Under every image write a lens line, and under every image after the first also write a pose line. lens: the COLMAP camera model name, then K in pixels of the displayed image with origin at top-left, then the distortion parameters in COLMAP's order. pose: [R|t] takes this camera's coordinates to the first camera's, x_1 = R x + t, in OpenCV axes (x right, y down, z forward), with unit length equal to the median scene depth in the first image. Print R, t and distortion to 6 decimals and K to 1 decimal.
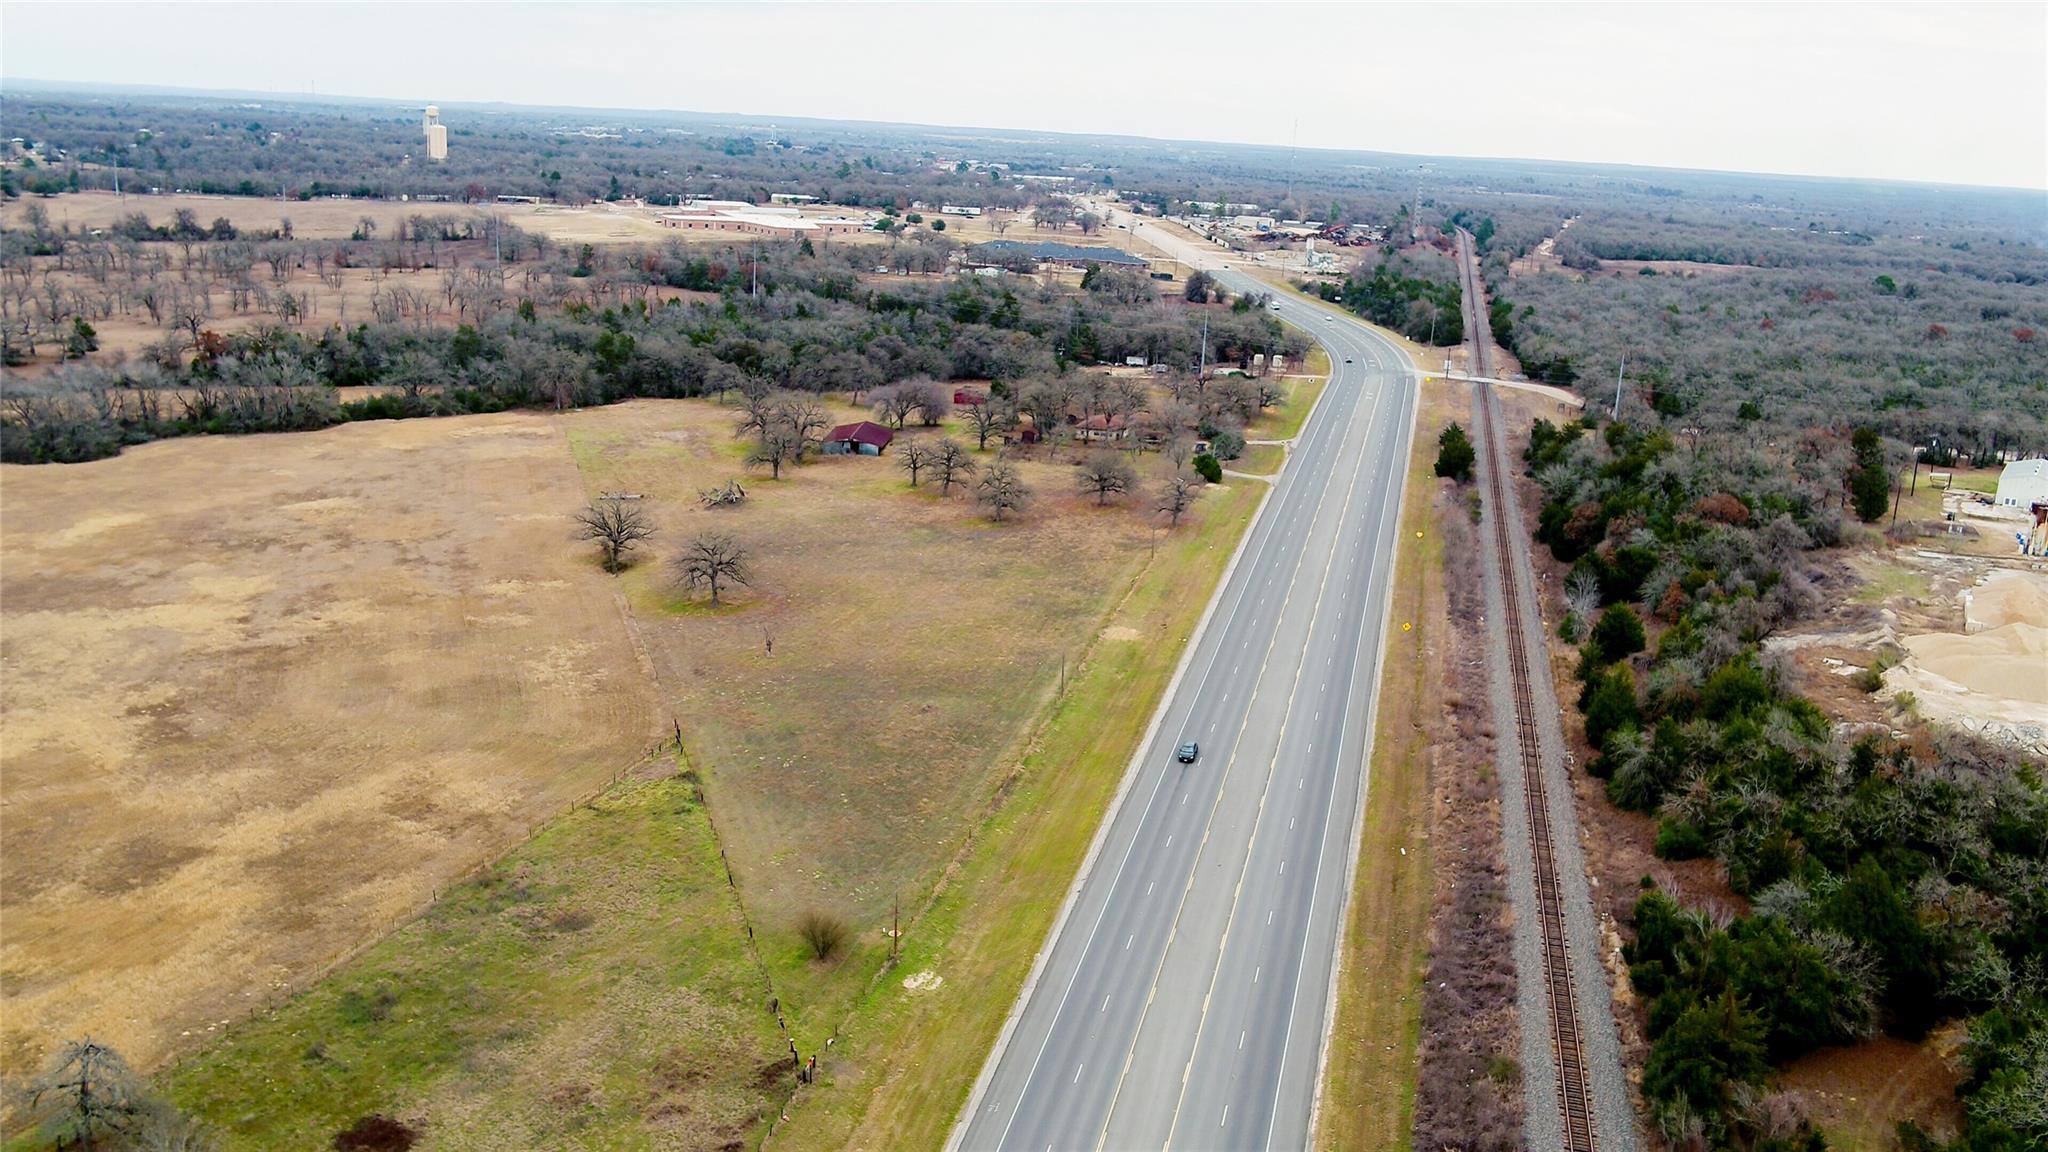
lens RADIAL K [[1788.4, 0, 1024.4], [0, 1788.4, 568.0], [0, 0, 1]] dist [-0.006879, 0.012998]
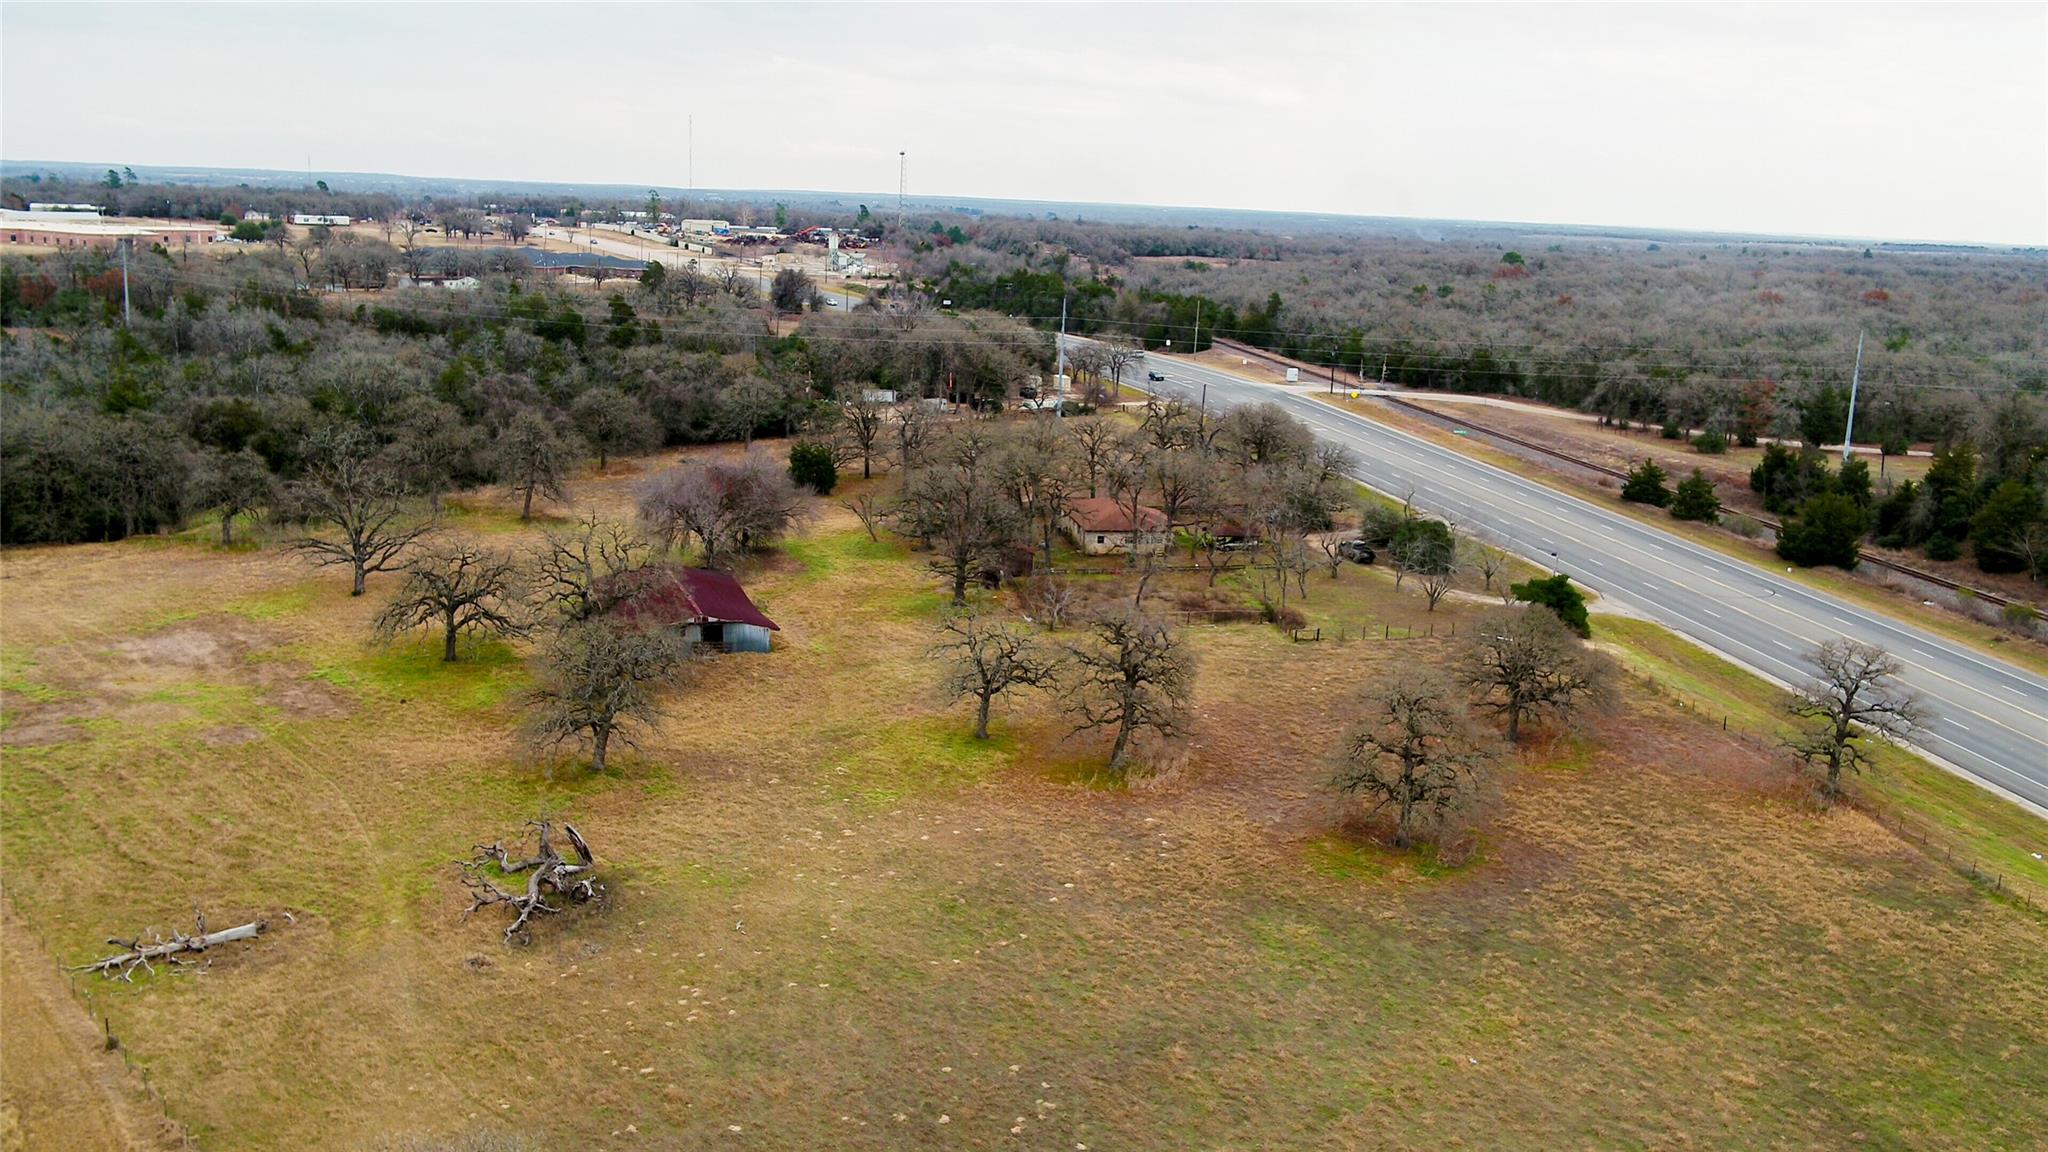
lens RADIAL K [[1788.4, 0, 1020.5], [0, 1788.4, 577.2], [0, 0, 1]] dist [-0.006879, 0.012998]
pose [[0.920712, -0.100167, 0.377167, -0.105670], [0.105749, 0.994375, 0.005936, -0.044254], [-0.375640, 0.034420, 0.926126, 0.350992]]
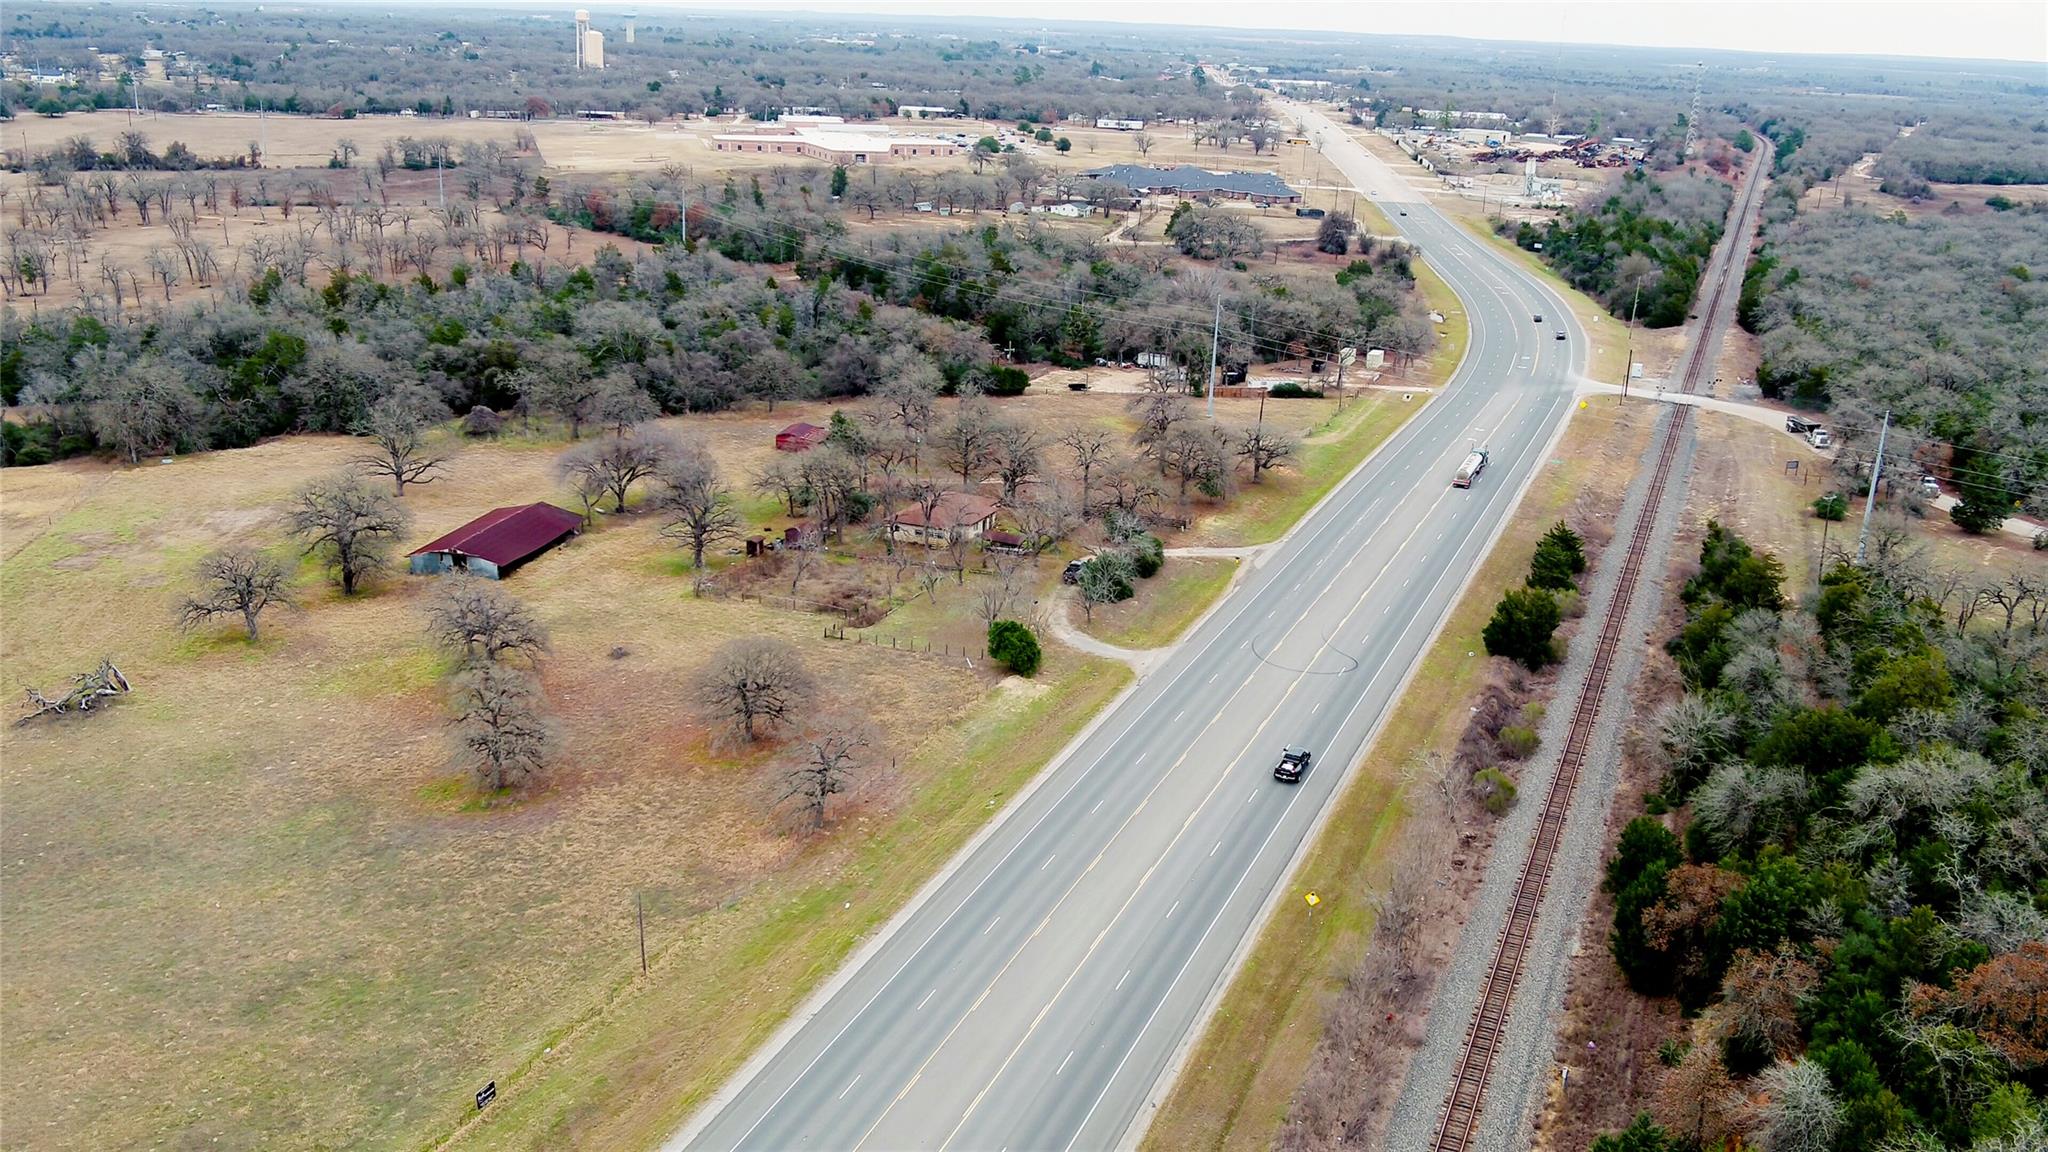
lens RADIAL K [[1788.4, 0, 1022.6], [0, 1788.4, 583.3], [0, 0, 1]] dist [-0.006879, 0.012998]
pose [[0.986028, 0.035630, -0.162726, 0.105495], [-0.026113, 0.997842, 0.060249, -0.058912], [0.164521, -0.055158, 0.984830, 0.266133]]
